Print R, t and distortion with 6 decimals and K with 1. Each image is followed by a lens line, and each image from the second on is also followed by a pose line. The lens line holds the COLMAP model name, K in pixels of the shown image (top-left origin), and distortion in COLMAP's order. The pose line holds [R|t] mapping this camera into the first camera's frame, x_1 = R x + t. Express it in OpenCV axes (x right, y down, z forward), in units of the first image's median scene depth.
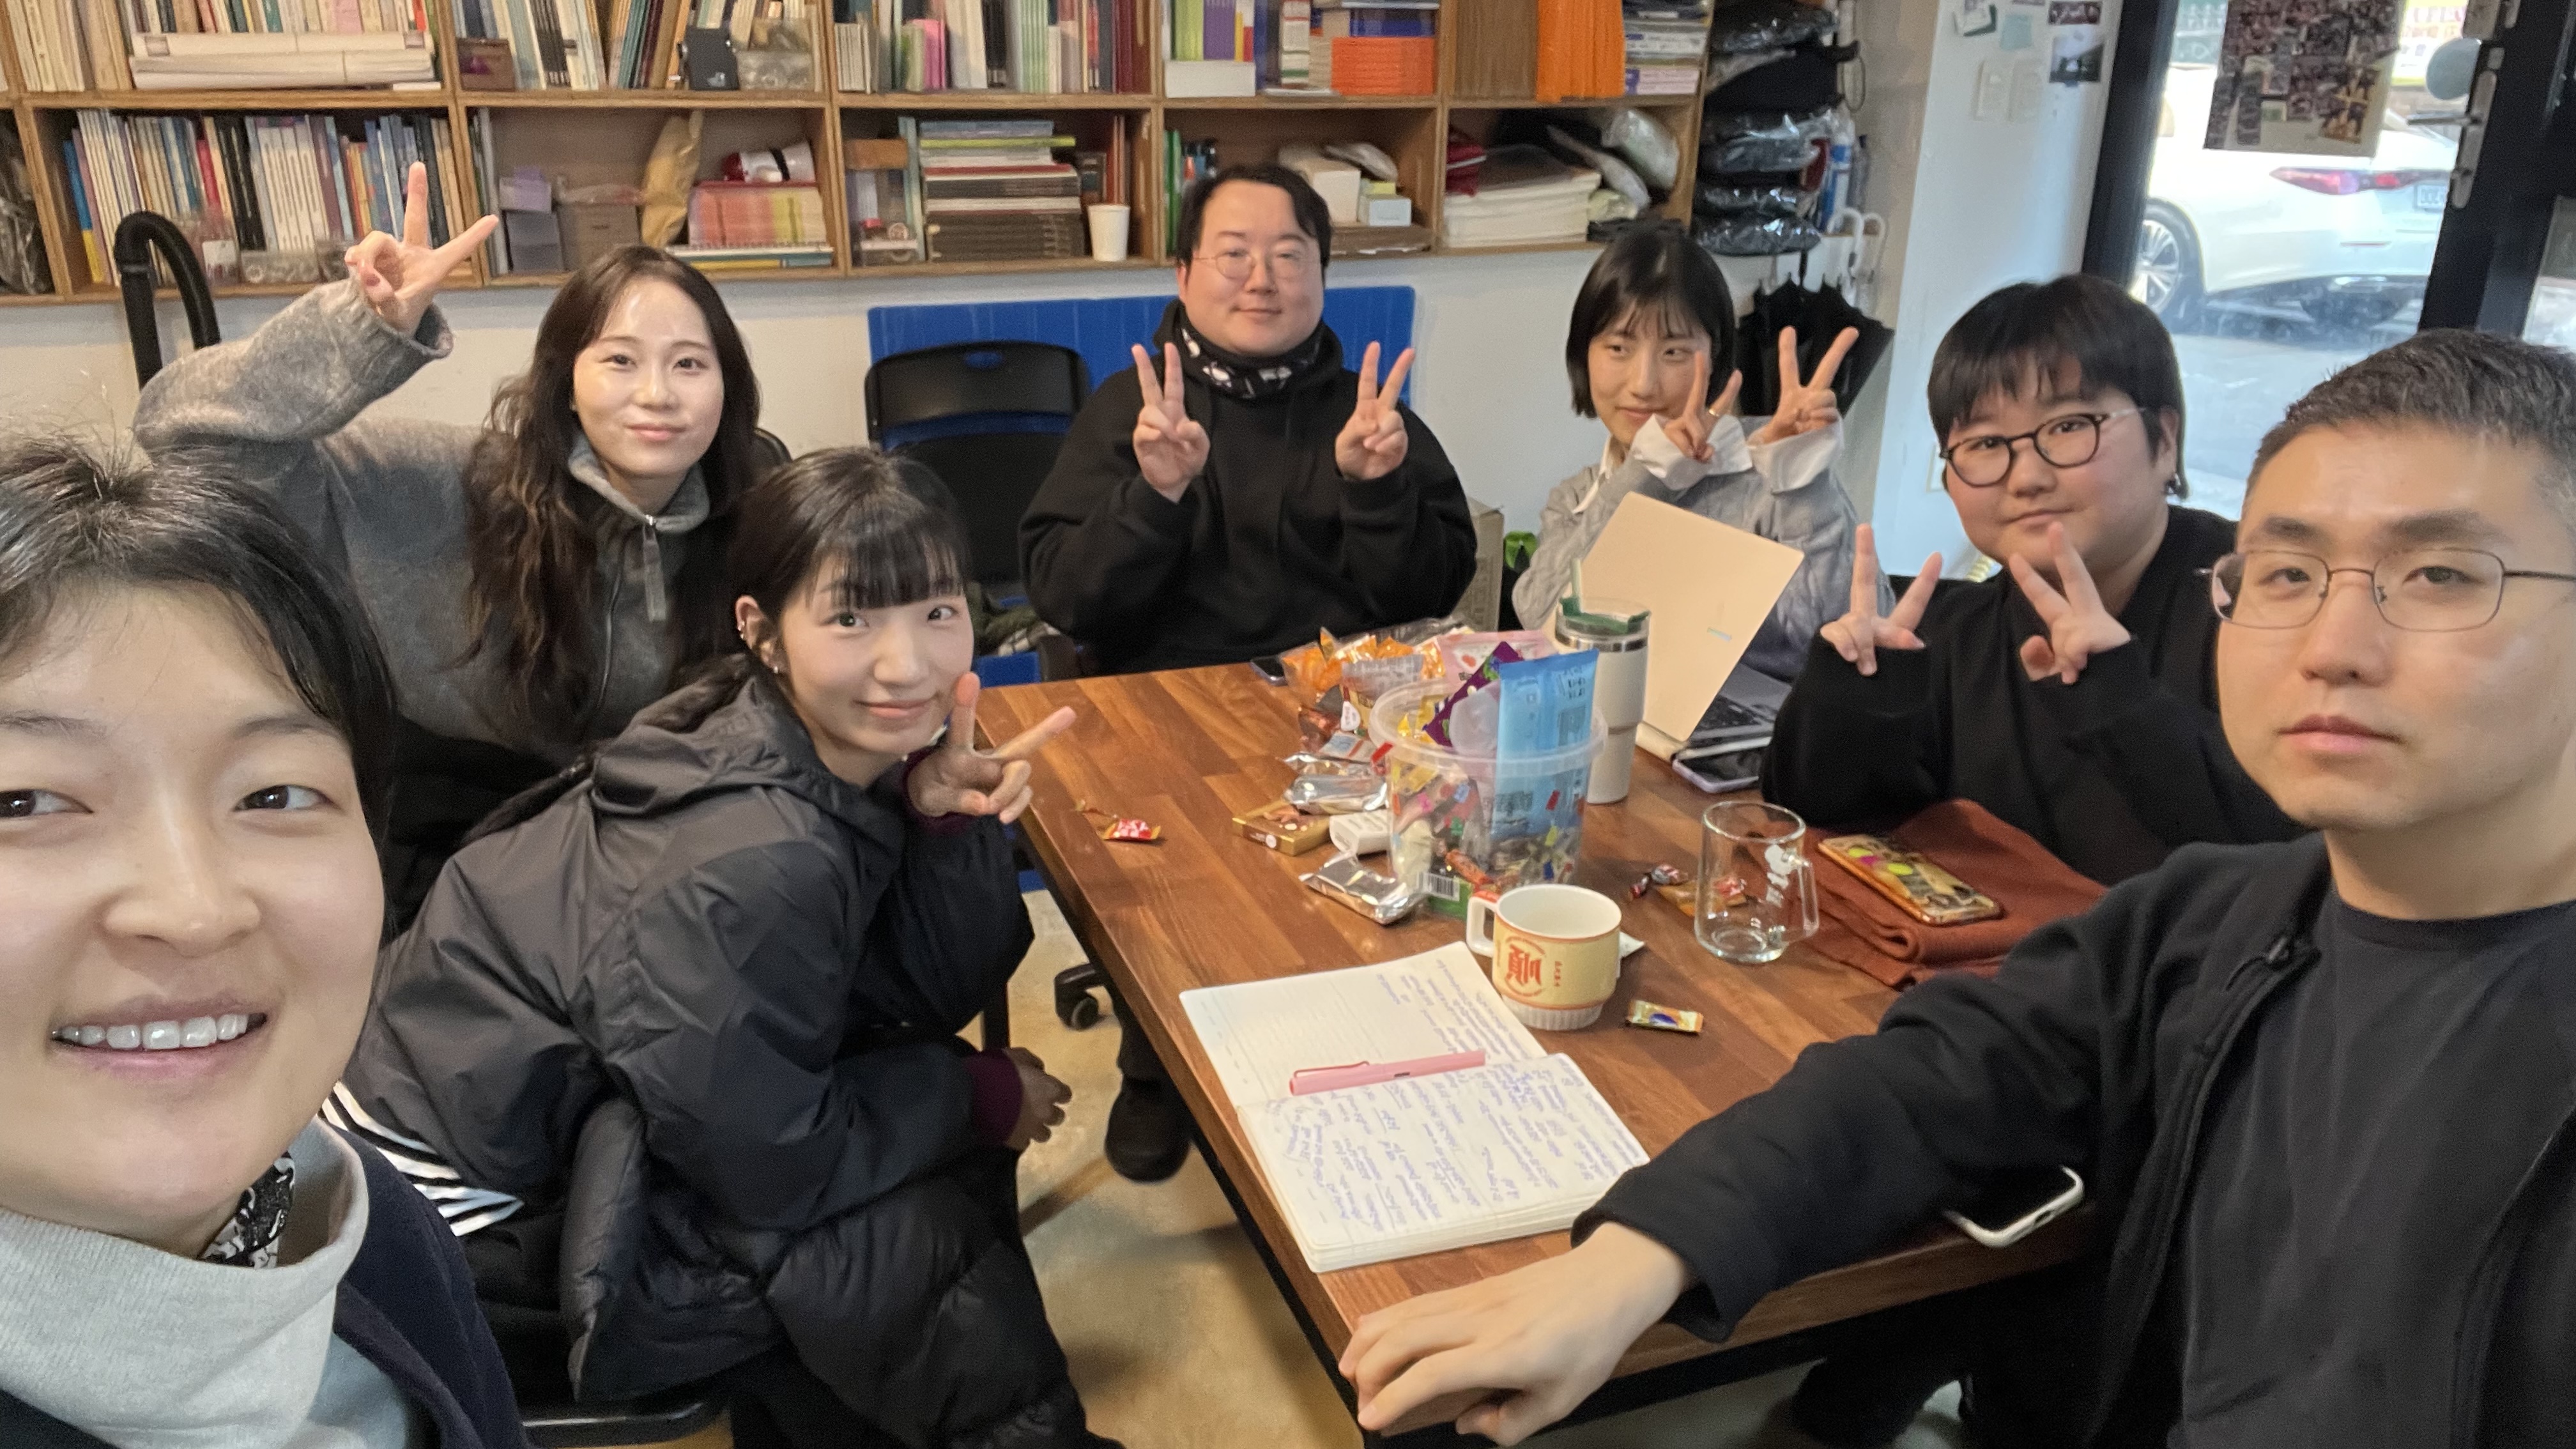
lens RADIAL K [[1778.2, 0, 1292.5], [0, 1778.2, 735.7], [0, 0, 1]] dist [0.061229, -0.061155]
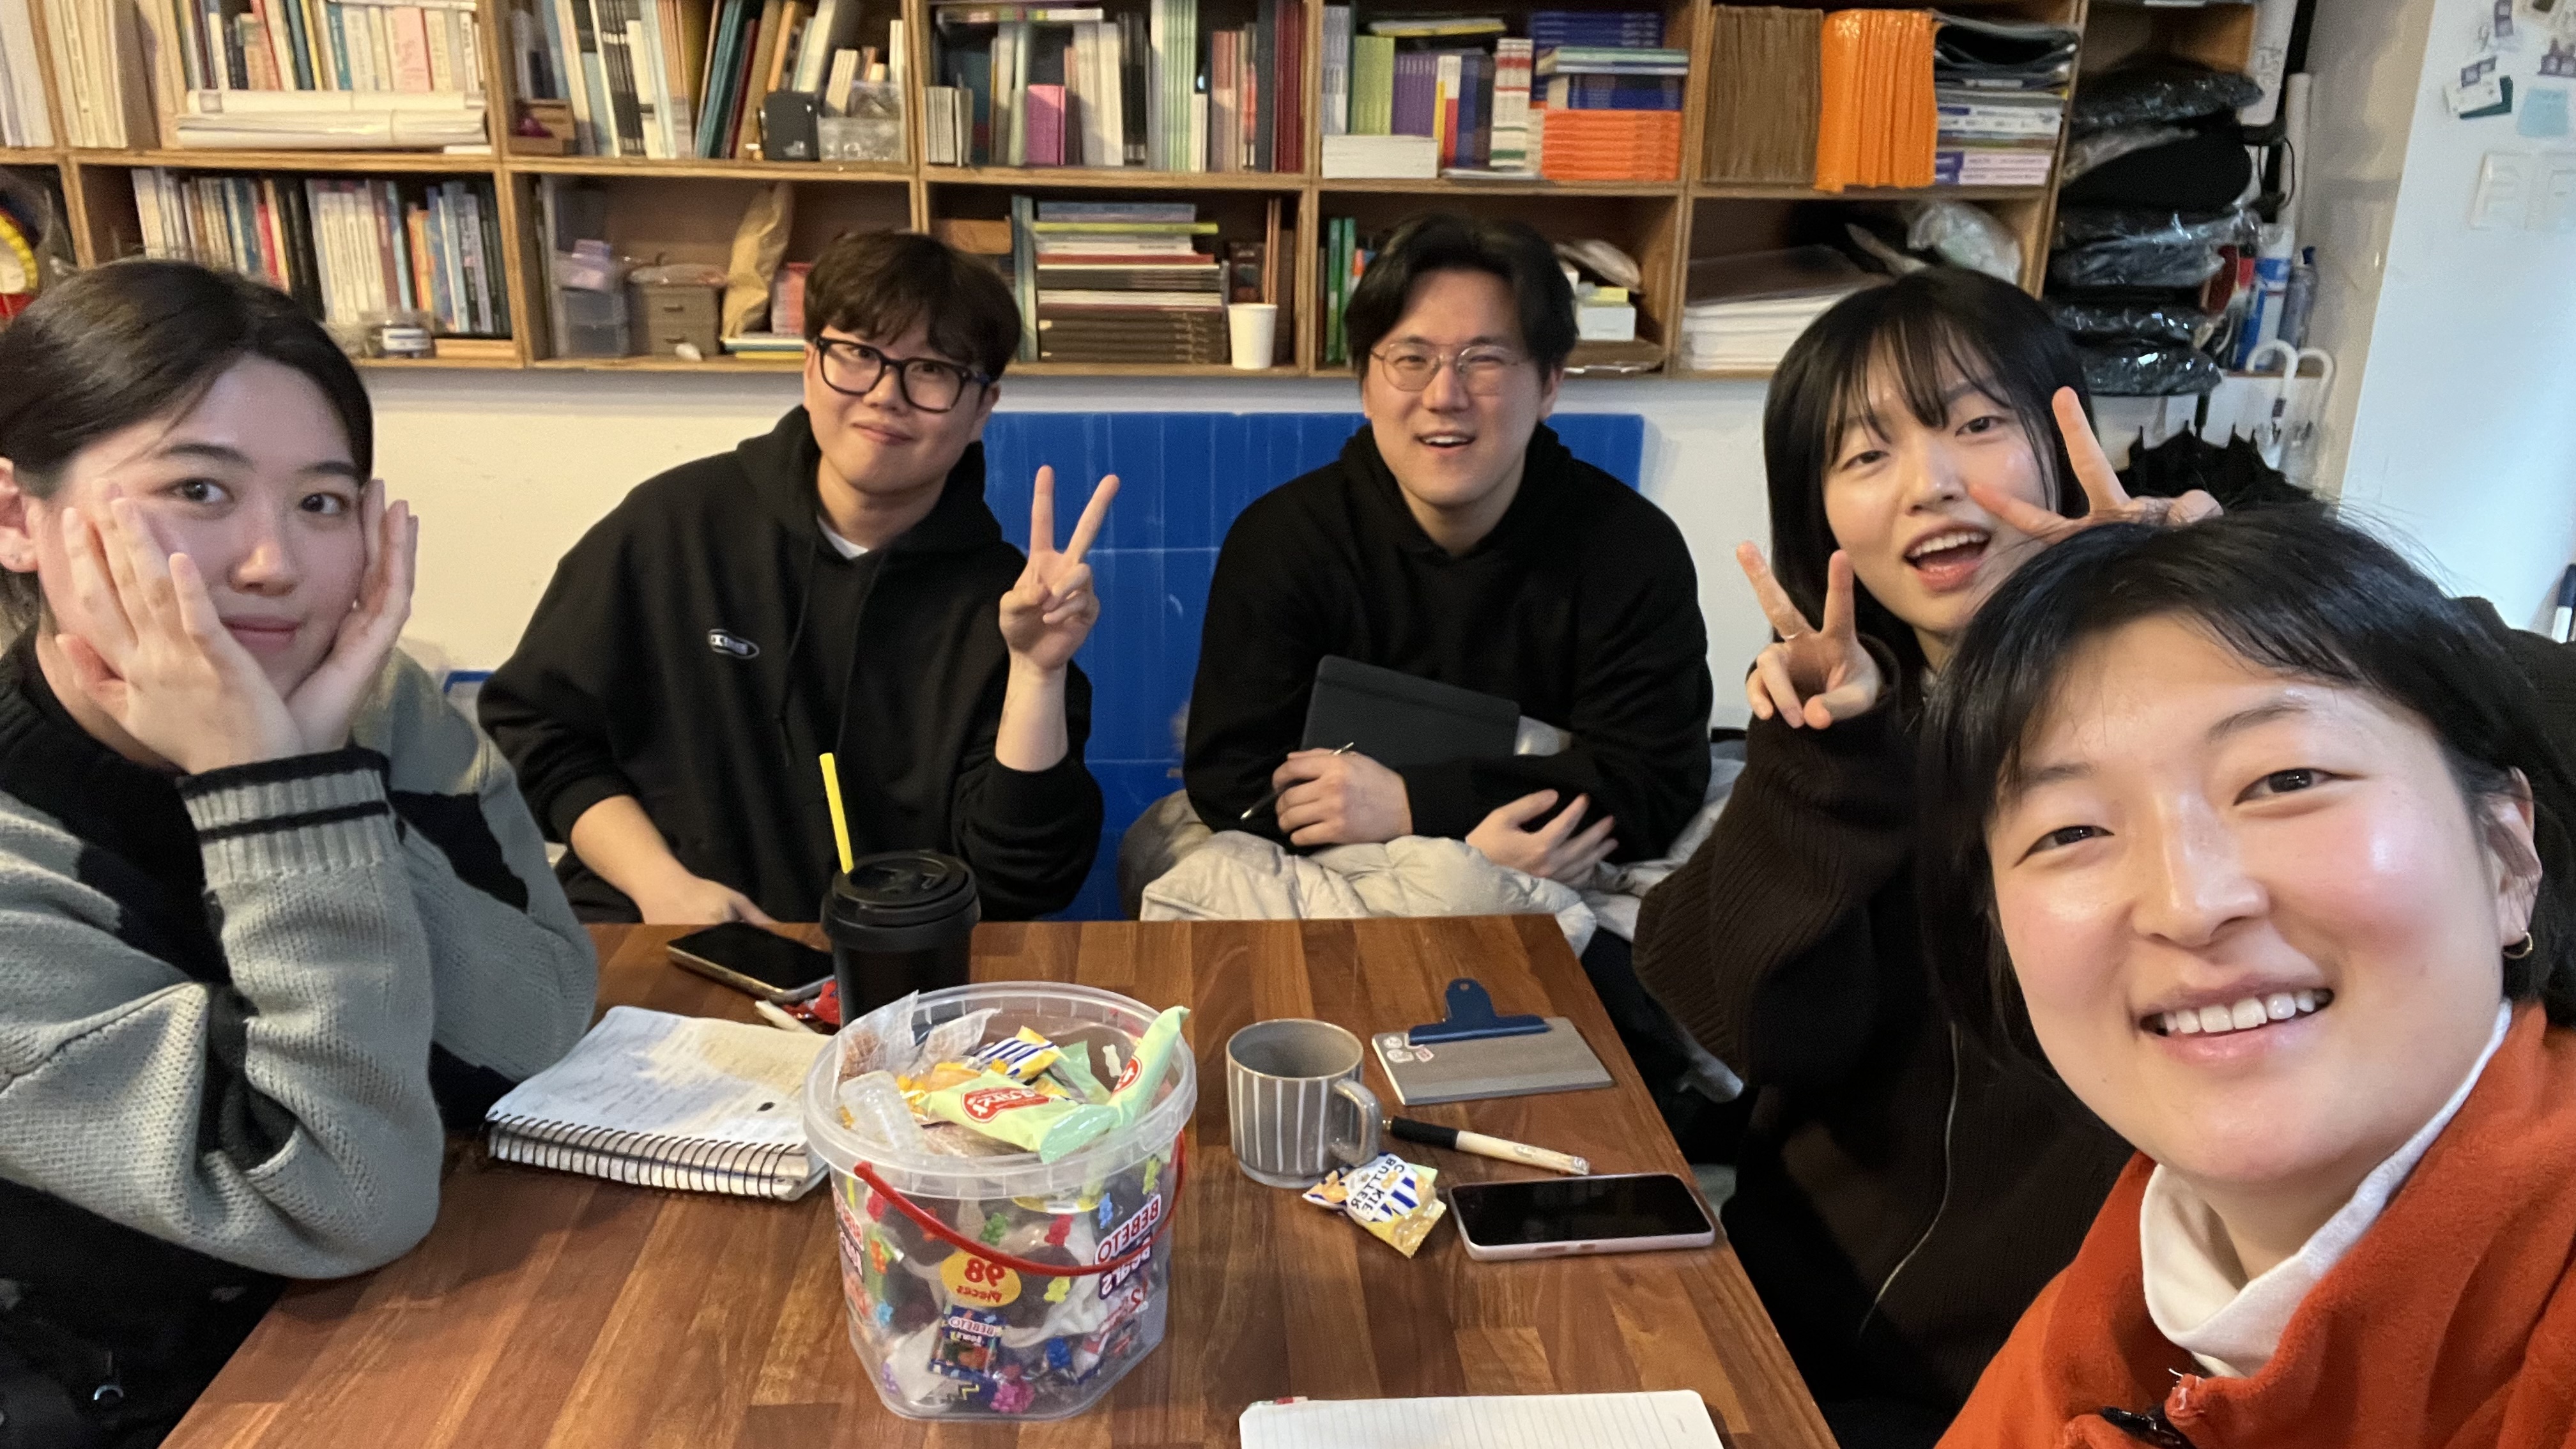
lens RADIAL K [[1778.2, 0, 1292.5], [0, 1778.2, 735.7], [0, 0, 1]] dist [0.061229, -0.061155]
pose [[0.958611, 0.093323, -0.268990, 0.155788], [-0.110634, 0.992608, -0.049897, -0.054018], [0.262345, 0.077591, 0.961850, 0.208485]]
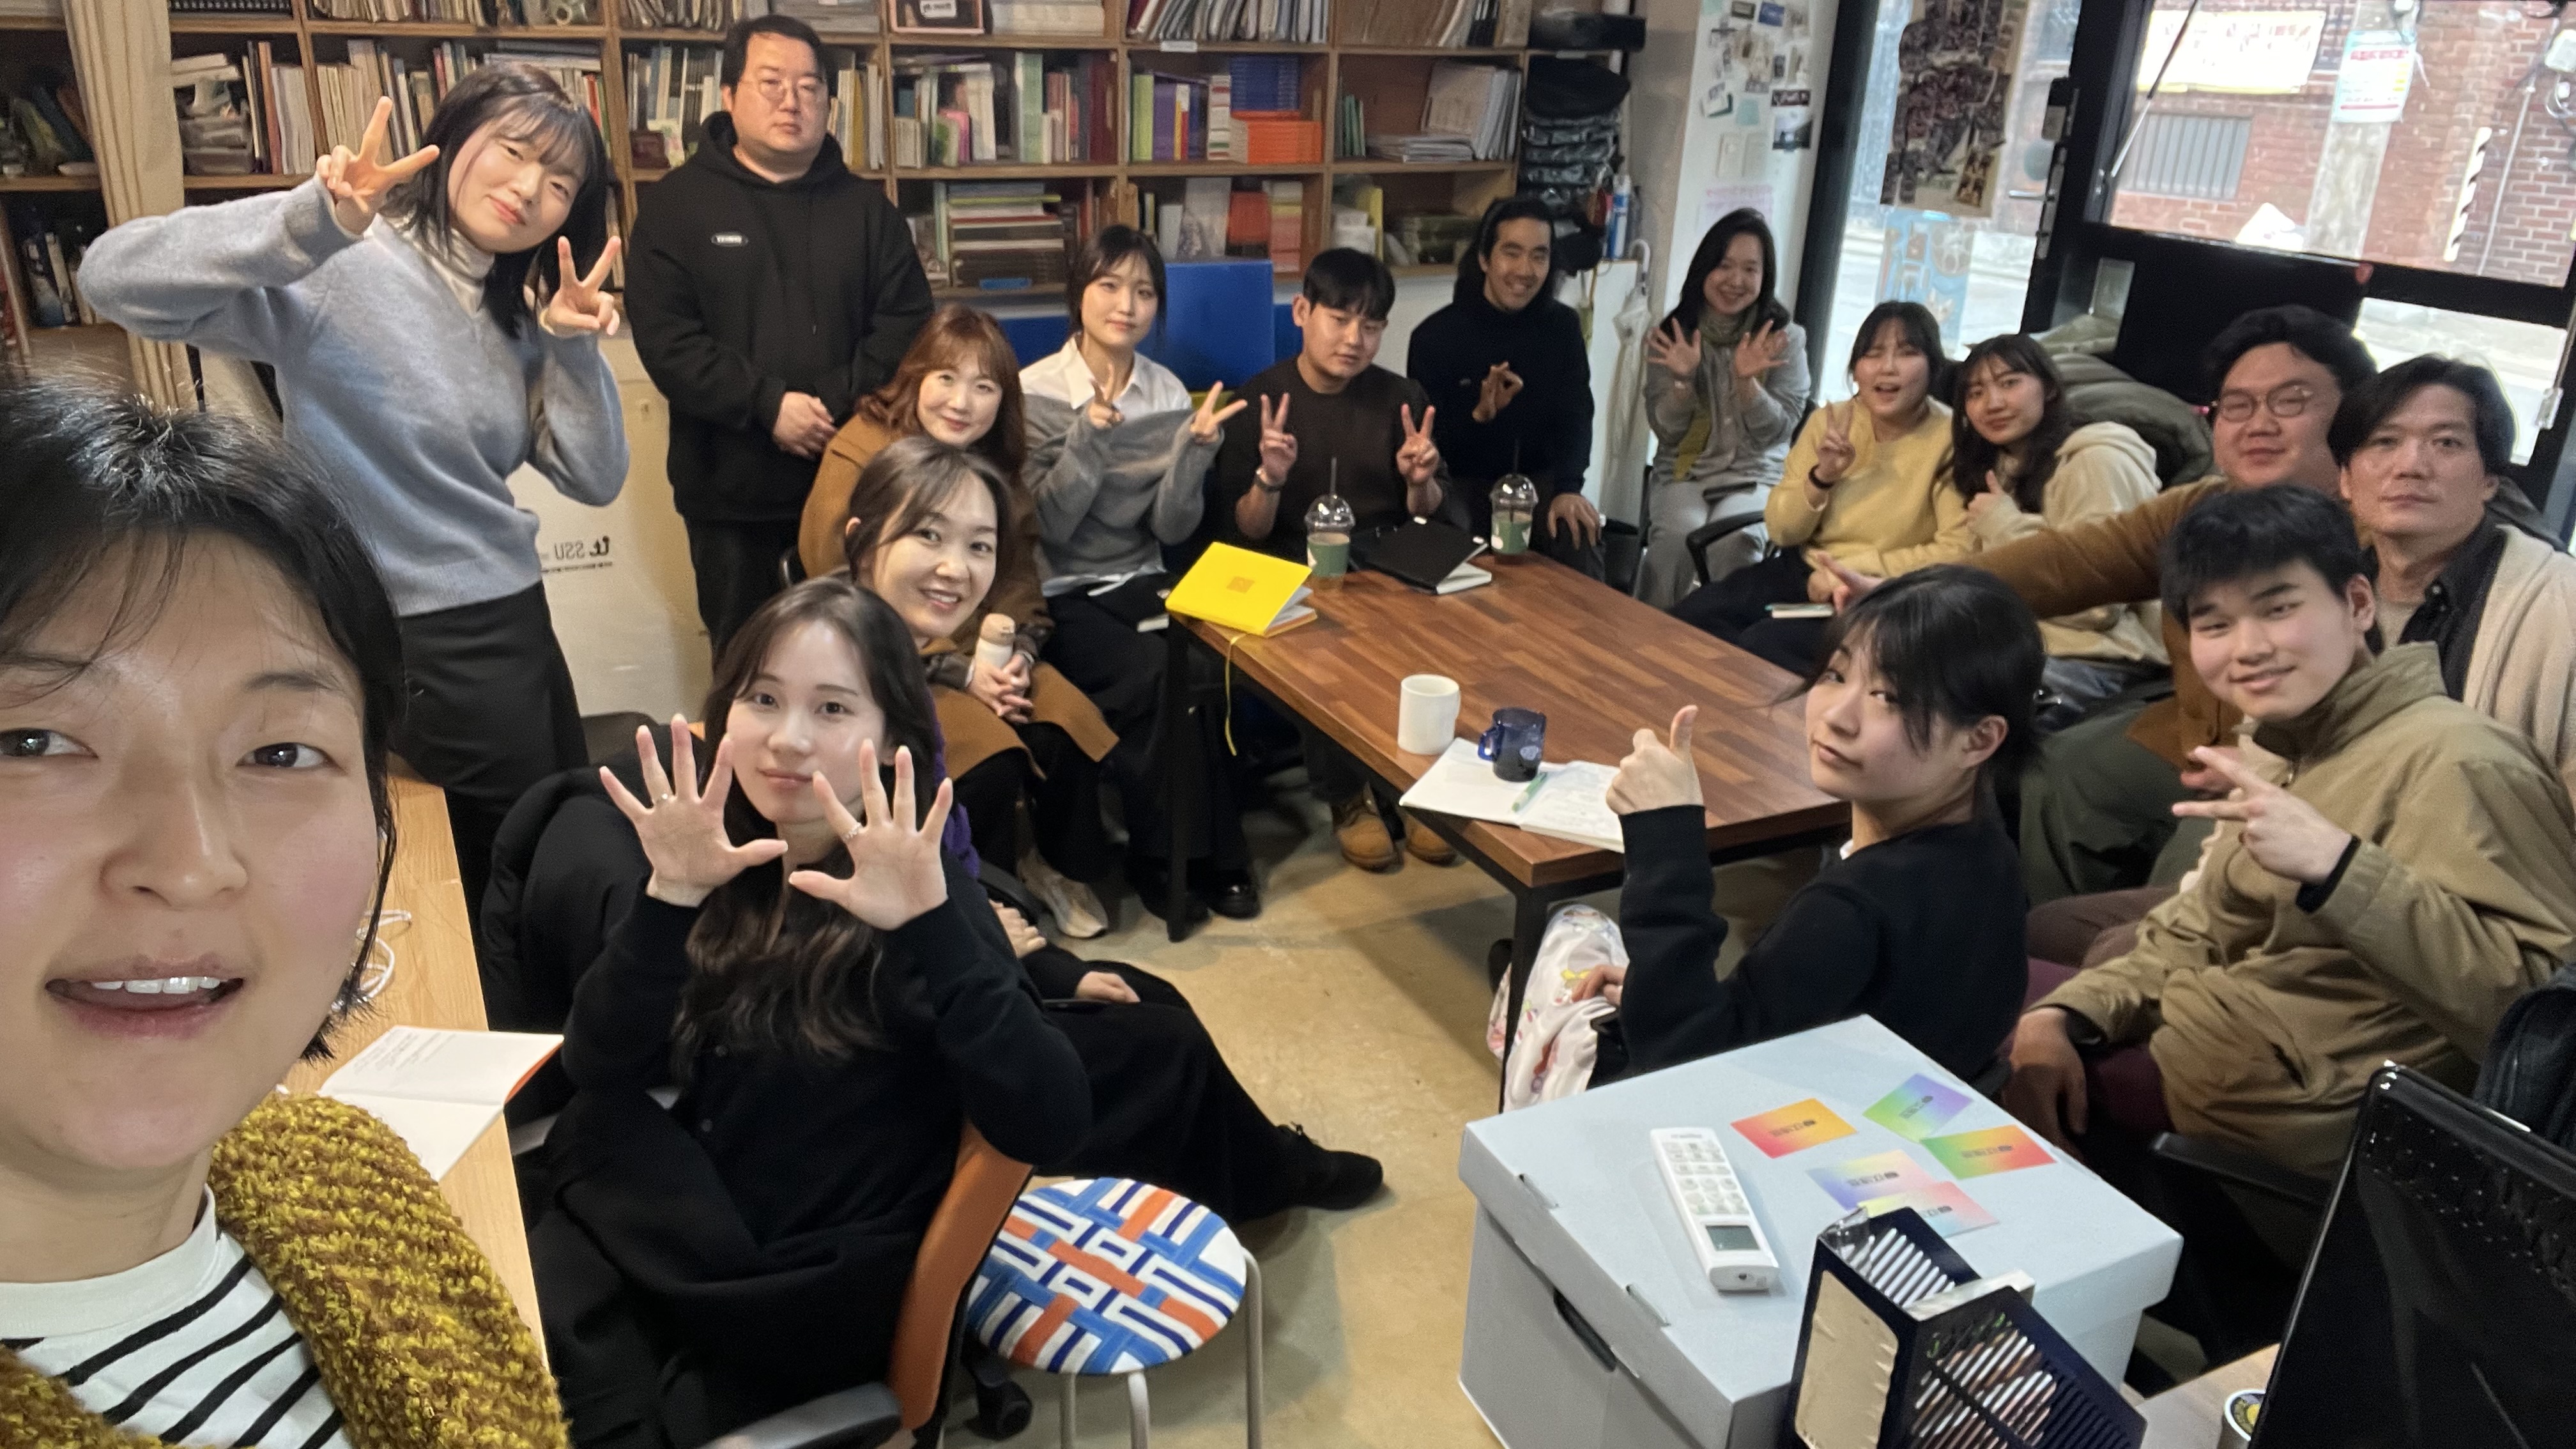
lens RADIAL K [[1753.3, 0, 1288.0], [0, 1753.3, 724.5], [0, 0, 1]] dist [0.067698, -0.070298]
pose [[0.996285, -0.010502, 0.085473, -0.065891], [0.007932, 0.999508, 0.030342, 0.025847], [-0.085749, -0.029552, 0.995878, -0.344397]]
